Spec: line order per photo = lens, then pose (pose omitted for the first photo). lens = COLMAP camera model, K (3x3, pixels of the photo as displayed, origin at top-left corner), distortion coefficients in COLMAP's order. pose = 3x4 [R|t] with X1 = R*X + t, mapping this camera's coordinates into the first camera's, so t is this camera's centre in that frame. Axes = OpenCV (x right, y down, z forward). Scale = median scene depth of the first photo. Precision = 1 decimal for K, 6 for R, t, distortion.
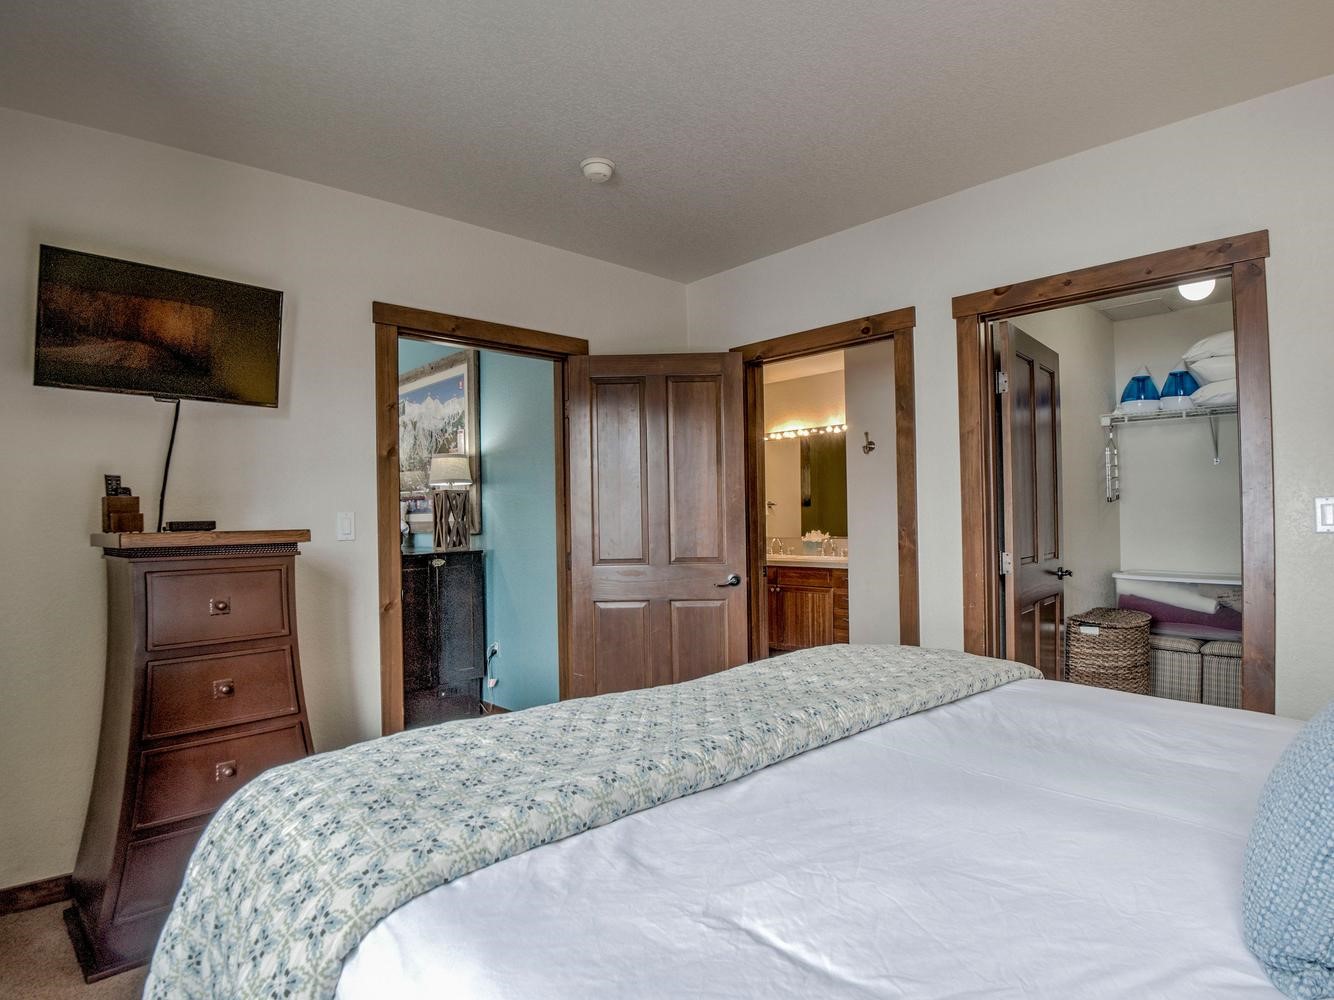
lens RADIAL K [[731.8, 0, 661.1], [0, 731.8, 511.0], [0, 0, 1]] dist [-0.032683, -0.022262]
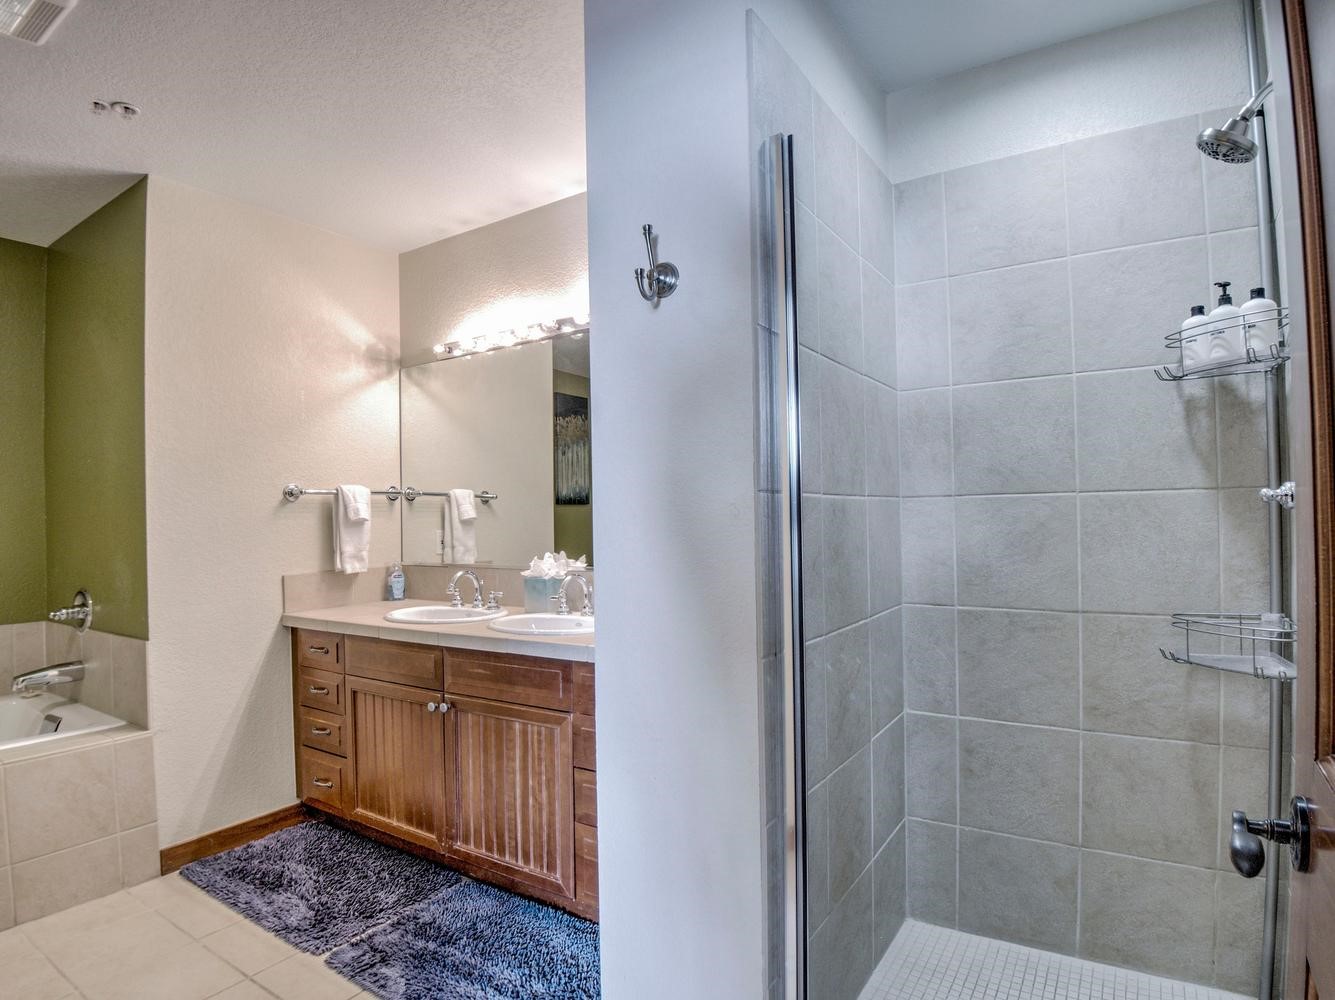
lens RADIAL K [[732.3, 0, 661.6], [0, 732.3, 511.0], [0, 0, 1]] dist [-0.032683, -0.022262]
pose [[0.969580, 0.003359, 0.244750, 0.182693], [-0.002289, 0.999987, -0.004654, 0.003774], [-0.244763, 0.003952, 0.969575, 0.609852]]
